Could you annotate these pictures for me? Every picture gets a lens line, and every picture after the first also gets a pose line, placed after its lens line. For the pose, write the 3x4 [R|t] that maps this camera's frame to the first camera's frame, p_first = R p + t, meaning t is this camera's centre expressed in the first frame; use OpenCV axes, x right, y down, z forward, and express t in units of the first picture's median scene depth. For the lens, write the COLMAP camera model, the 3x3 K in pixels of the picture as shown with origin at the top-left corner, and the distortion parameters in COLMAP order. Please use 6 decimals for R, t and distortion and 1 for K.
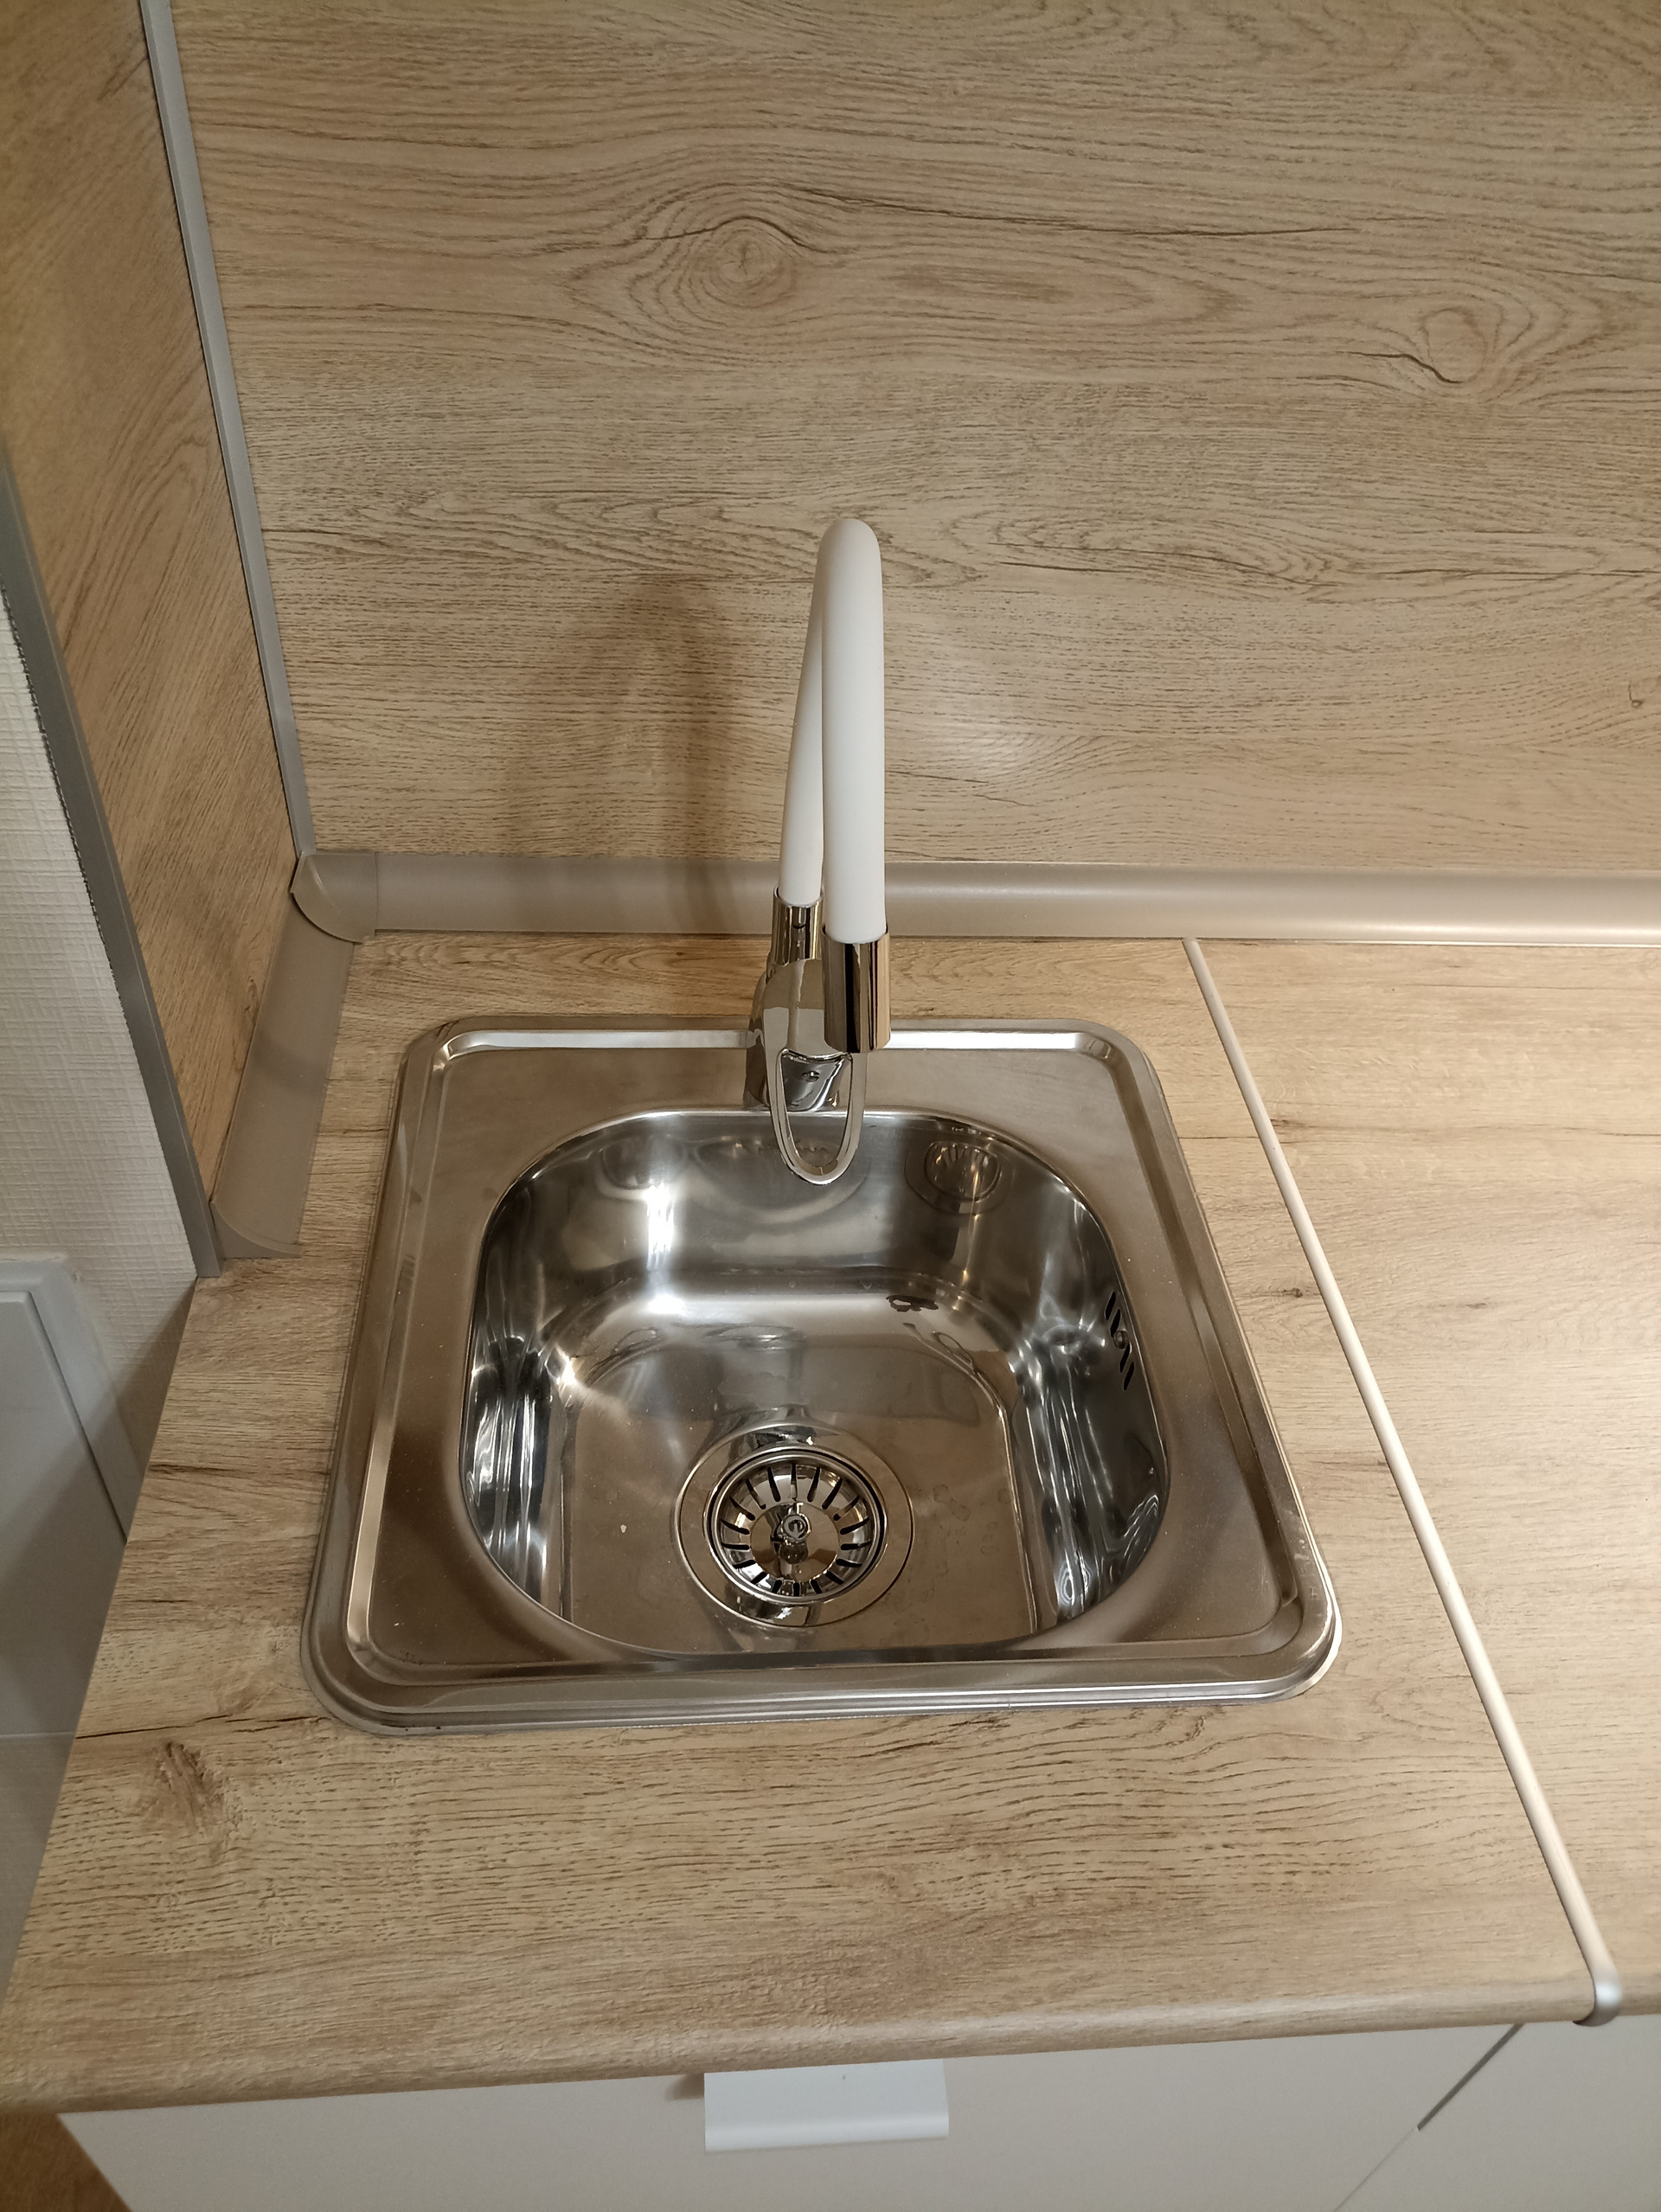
lens RADIAL K [[1648.7, 0, 830.5], [0, 1648.7, 1106.0], [0, 0, 1]] dist [0.010406, -0.000580]
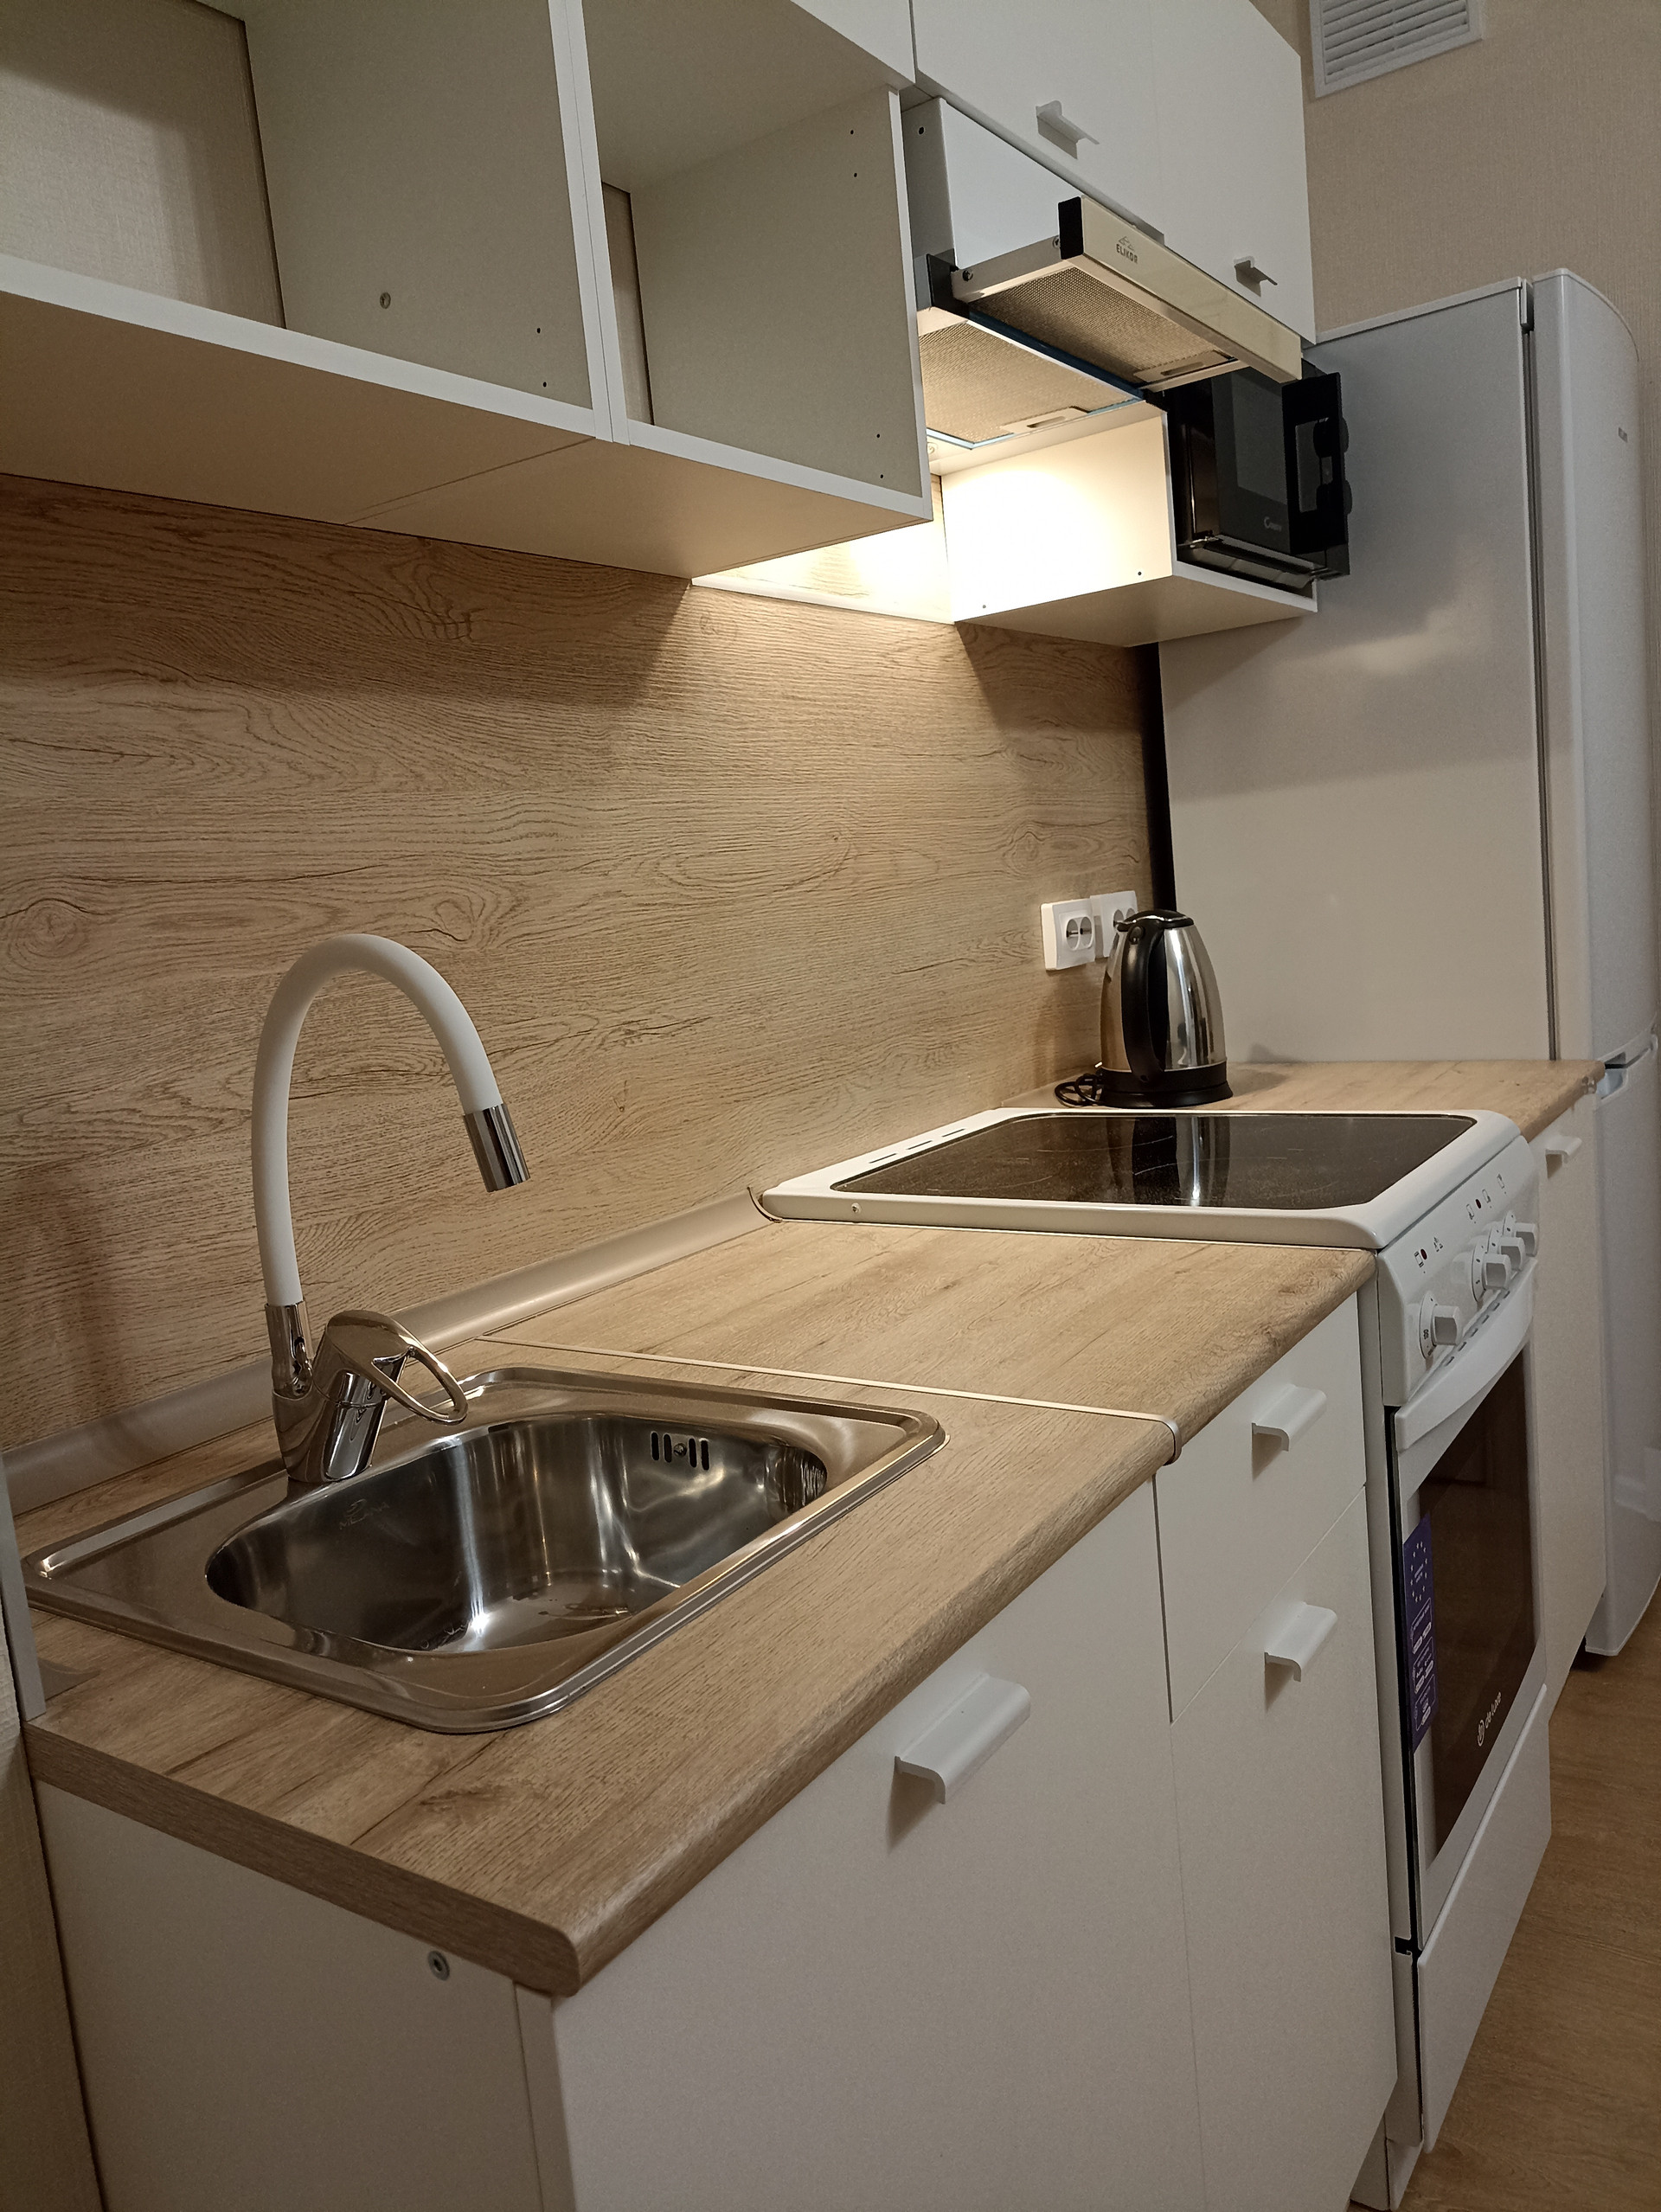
lens RADIAL K [[1625.4, 0, 829.0], [0, 1625.4, 1097.6], [0, 0, 1]] dist [0.035325, -0.026536]
pose [[0.612056, -0.234446, 0.755263, -0.690560], [0.626530, 0.726510, -0.282211, 0.381705], [-0.482543, 0.645924, 0.591553, -0.051636]]
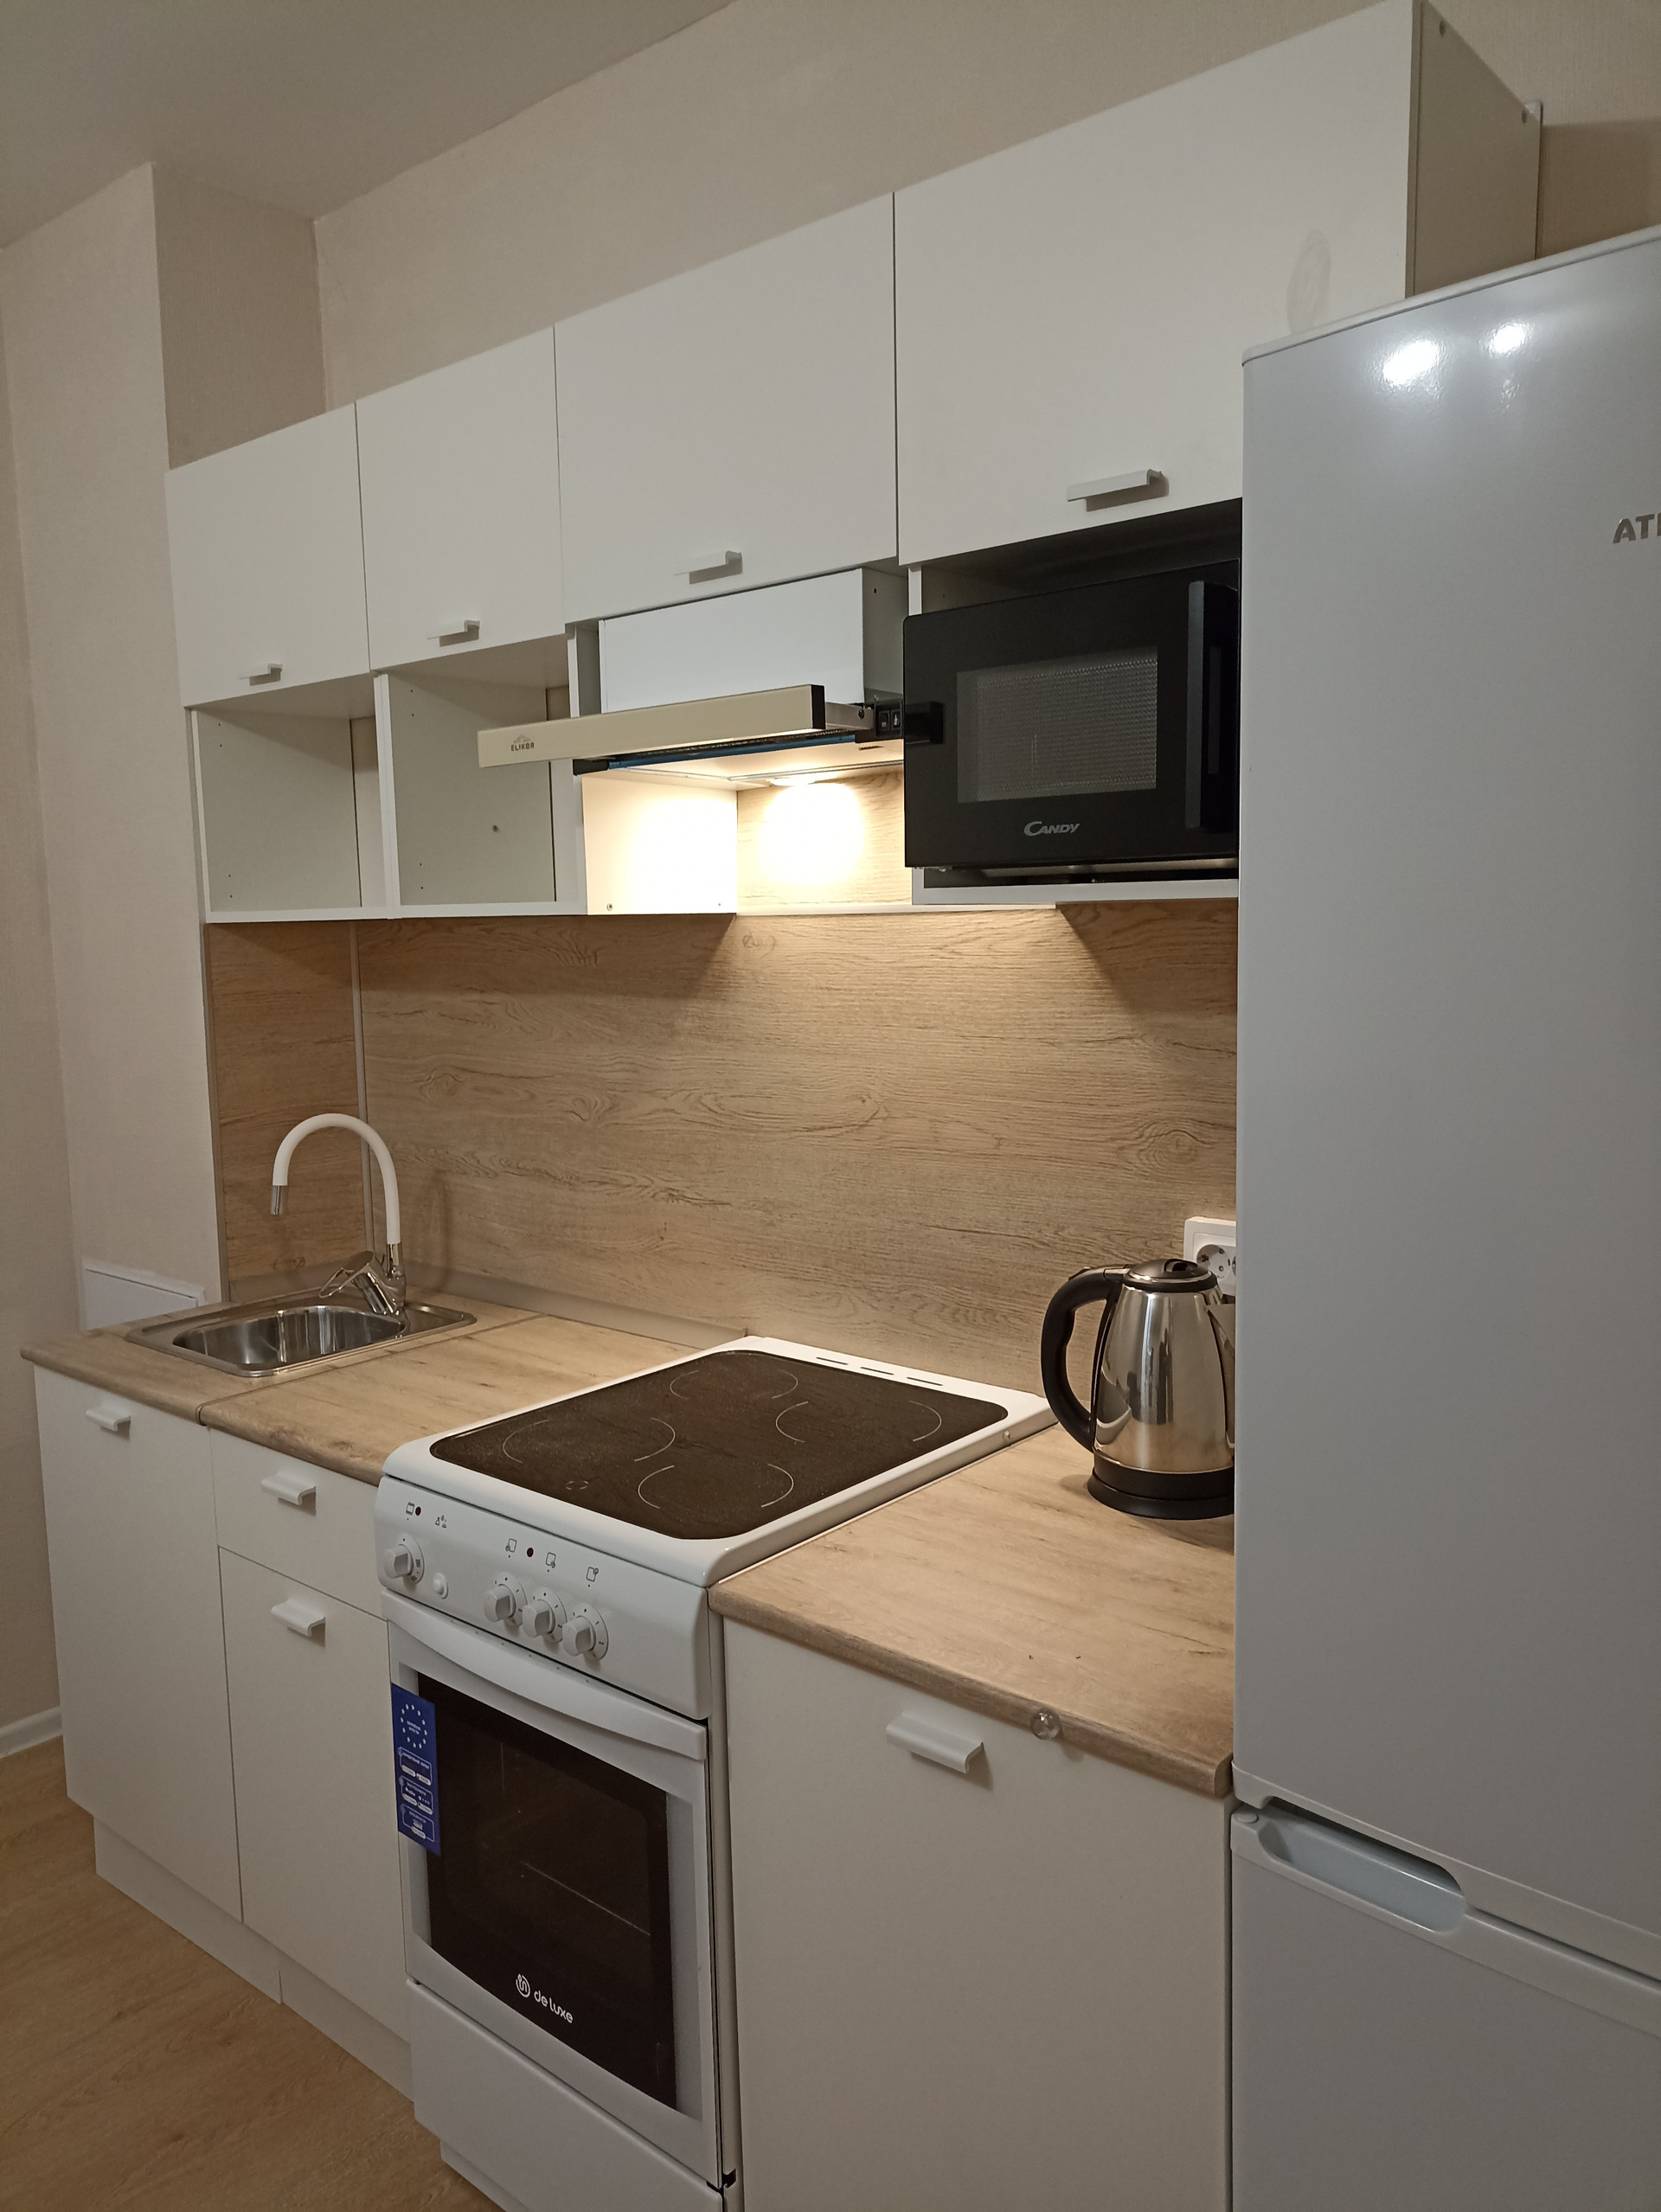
lens RADIAL K [[1625.4, 0, 829.0], [0, 1625.4, 1097.6], [0, 0, 1]] dist [0.035325, -0.026536]
pose [[0.703634, -0.006197, -0.710536, 2.991660], [-0.419447, 0.803530, -0.422380, 0.667372], [0.573554, 0.595232, 0.562791, -0.531285]]
